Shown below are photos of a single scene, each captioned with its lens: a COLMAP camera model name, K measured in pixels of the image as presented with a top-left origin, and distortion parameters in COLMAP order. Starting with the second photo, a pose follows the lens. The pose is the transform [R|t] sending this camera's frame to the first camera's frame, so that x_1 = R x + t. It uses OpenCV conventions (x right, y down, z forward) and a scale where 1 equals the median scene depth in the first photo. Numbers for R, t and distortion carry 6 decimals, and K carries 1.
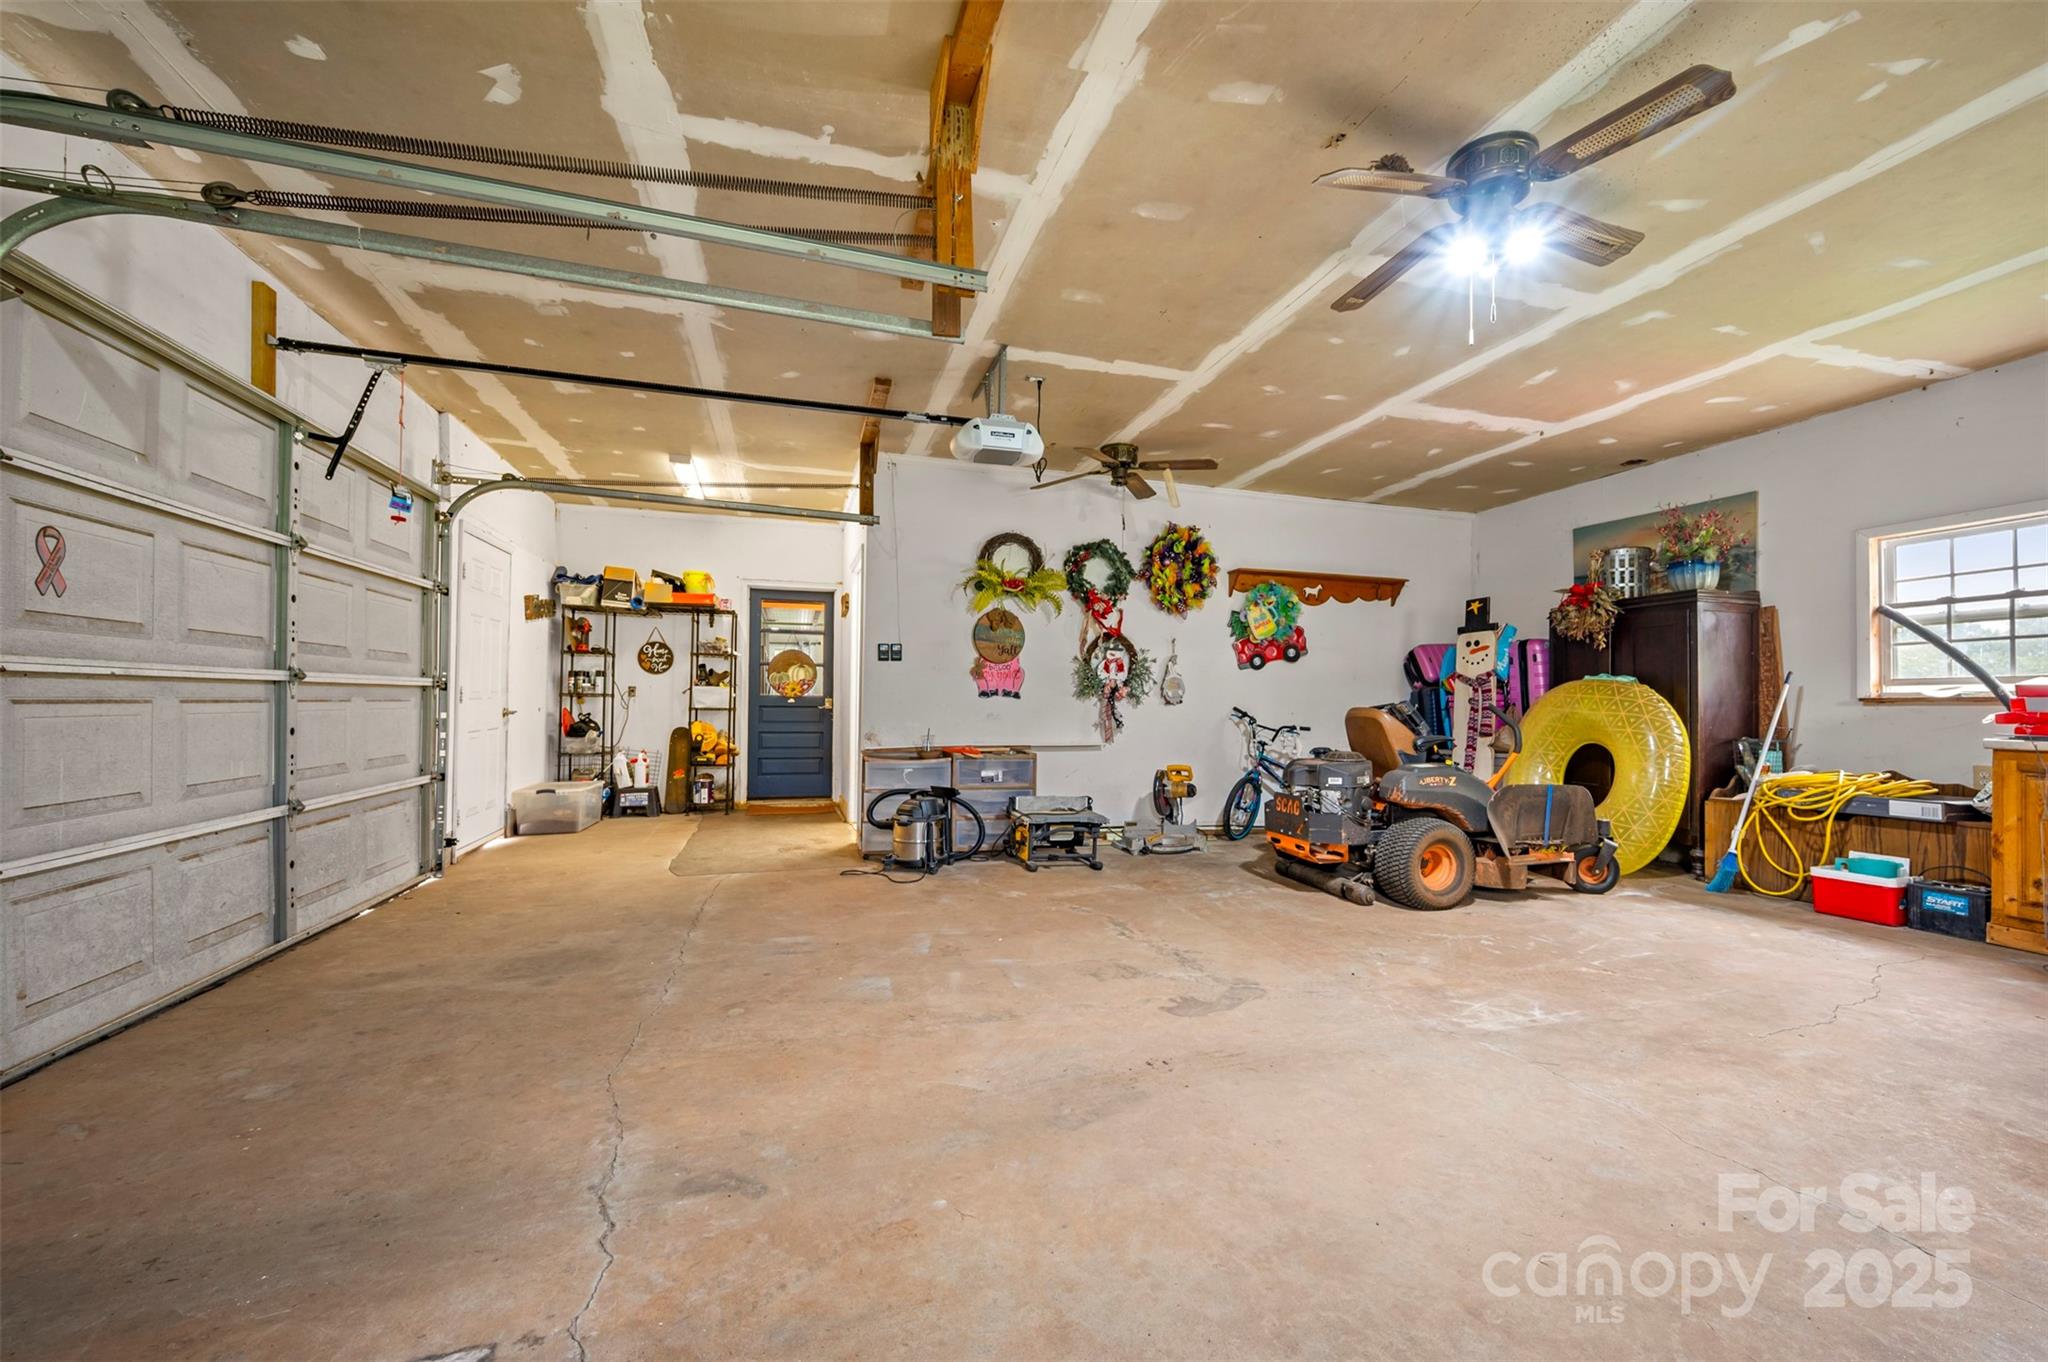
lens RADIAL K [[811.7, 0, 1028.2], [0, 811.7, 682.3], [0, 0, 1]] dist [0.000072, 0.000111]
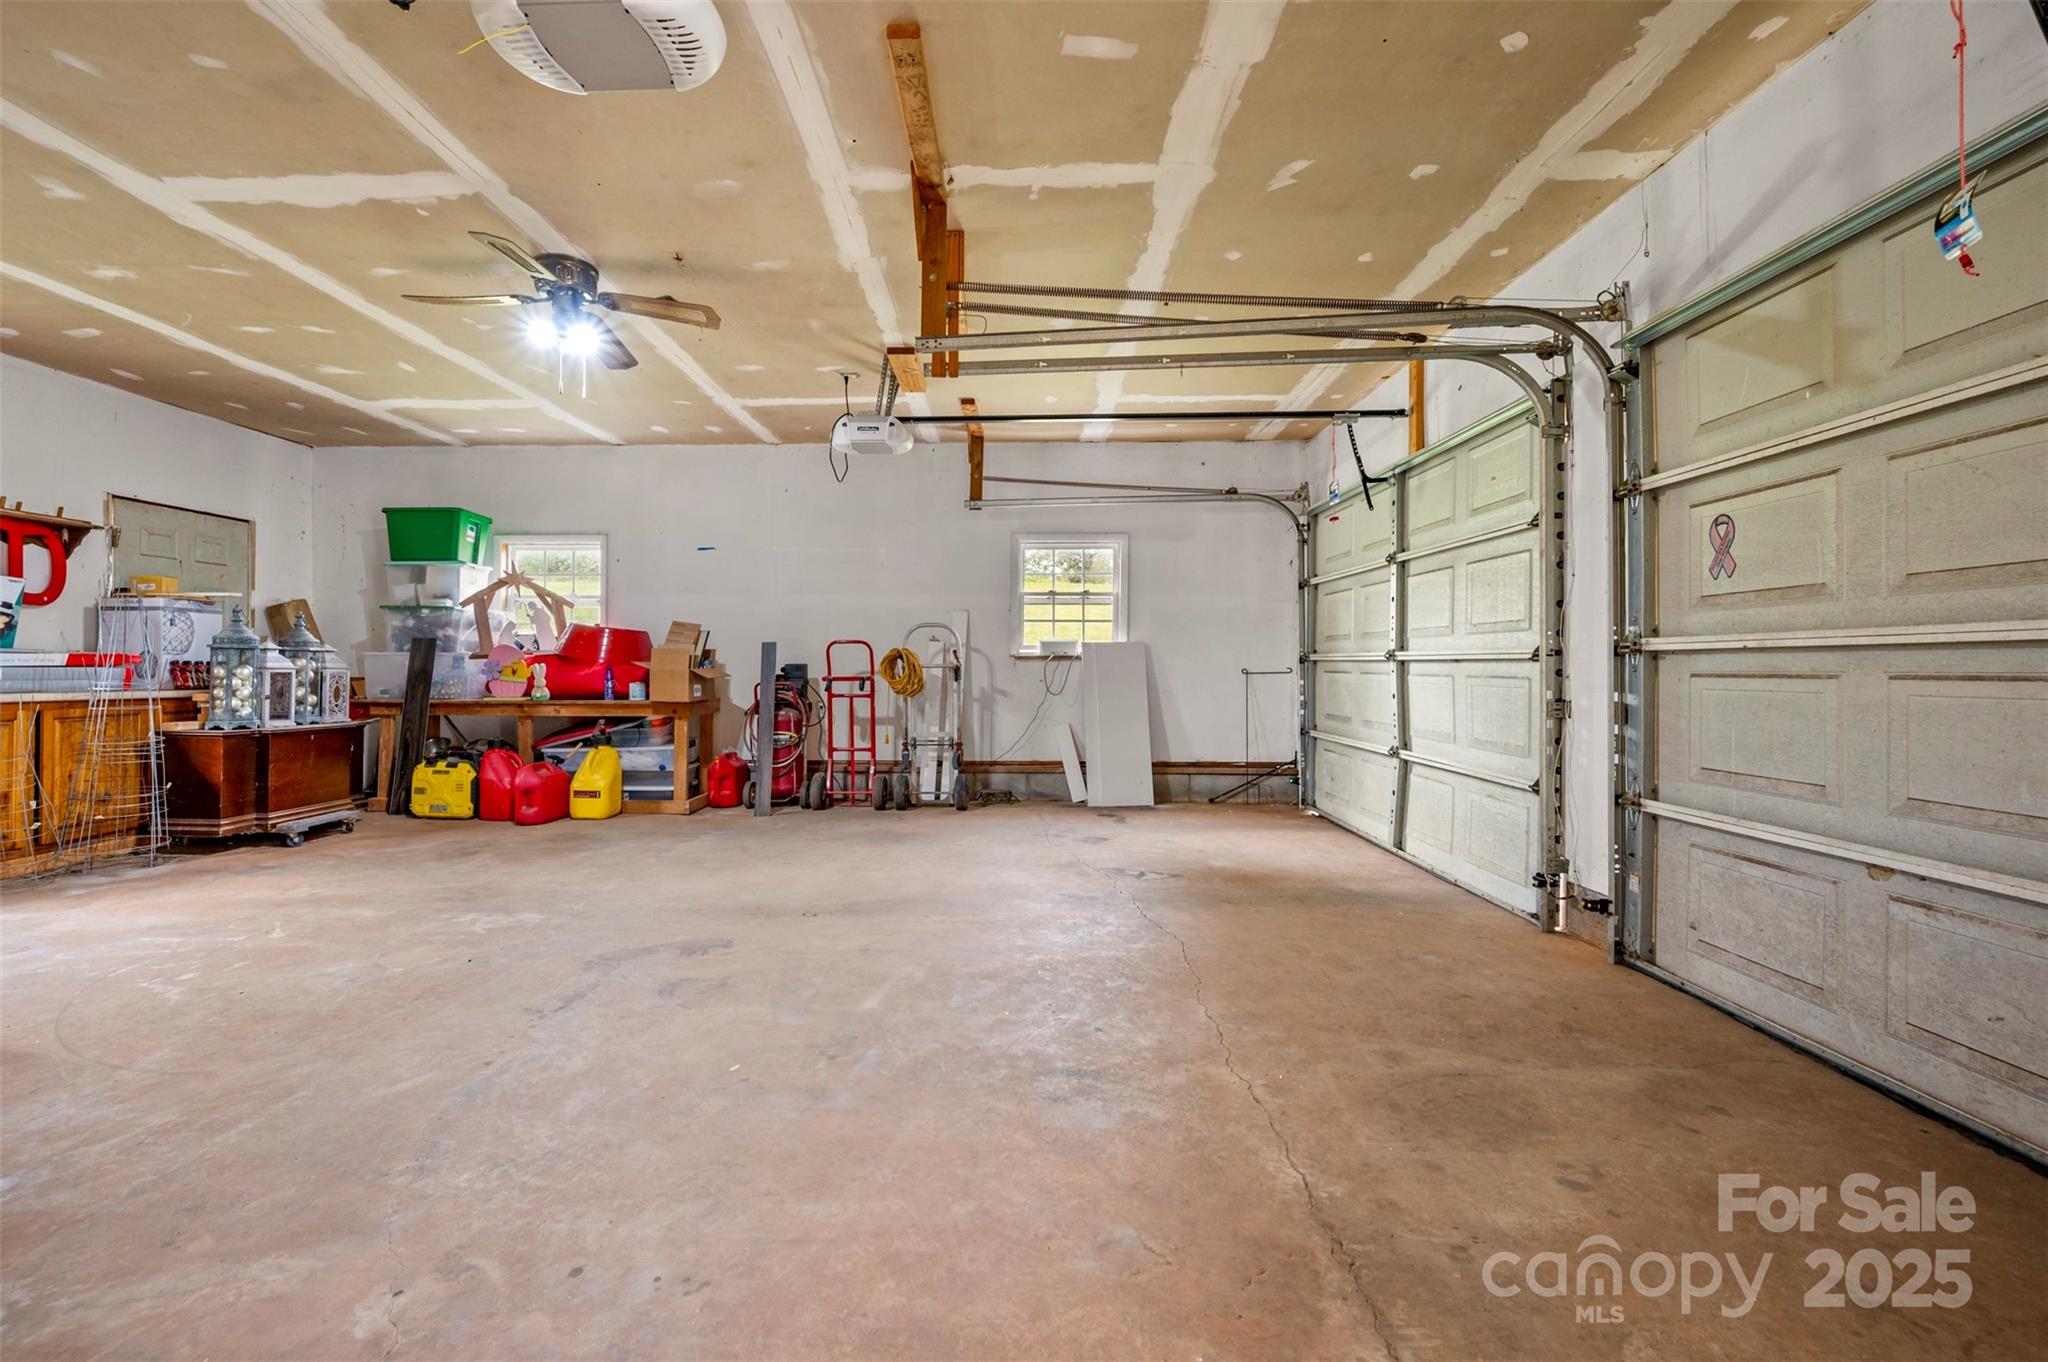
lens RADIAL K [[811.7, 0, 1028.2], [0, 811.7, 682.3], [0, 0, 1]] dist [0.000072, 0.000111]
pose [[-0.964009, -0.013708, 0.265516, -0.472559], [-0.015054, 0.999882, -0.003036, 0.039810], [-0.265443, -0.006924, -0.964102, 1.816435]]
